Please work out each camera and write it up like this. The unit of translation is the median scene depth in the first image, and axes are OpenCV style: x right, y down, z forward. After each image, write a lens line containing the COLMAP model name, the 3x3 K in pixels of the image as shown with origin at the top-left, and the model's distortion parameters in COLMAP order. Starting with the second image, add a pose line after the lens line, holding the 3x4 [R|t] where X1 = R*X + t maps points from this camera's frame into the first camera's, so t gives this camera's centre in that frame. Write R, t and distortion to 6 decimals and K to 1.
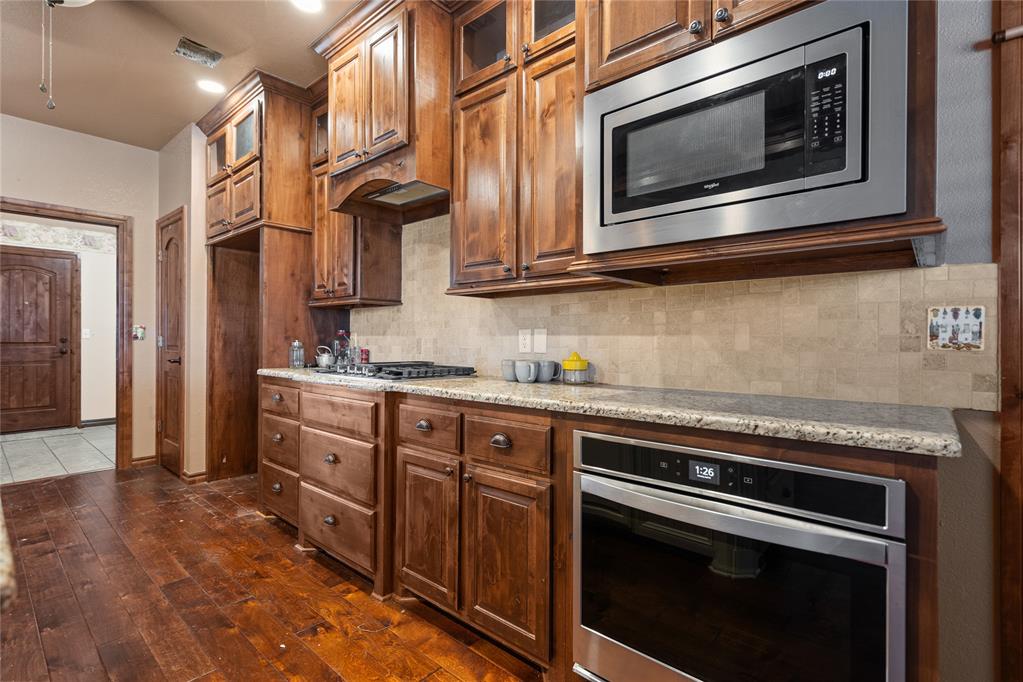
lens RADIAL K [[475.4, 0, 514.5], [0, 475.4, 340.5], [0, 0, 1]] dist [0.002811, 0.000005]
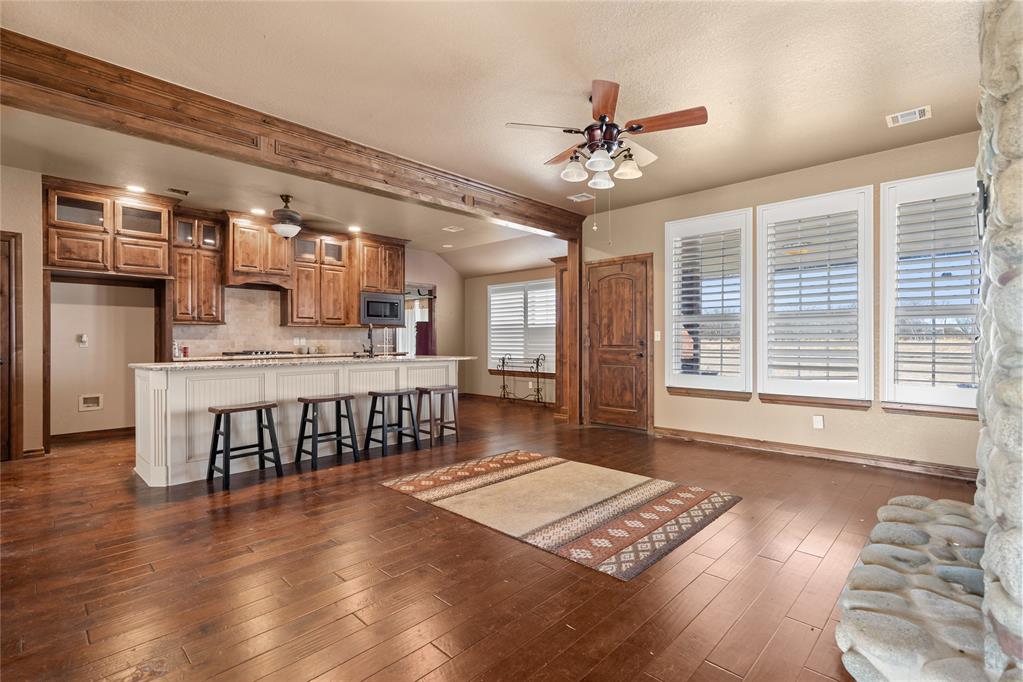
lens RADIAL K [[475.4, 0, 507.1], [0, 475.4, 340.0], [0, 0, 1]] dist [0.002811, 0.000005]
pose [[0.049026, -0.004501, 0.998787, -2.265207], [0.003312, 0.999985, 0.004344, -0.013494], [-0.998792, 0.003095, 0.049040, -0.367815]]
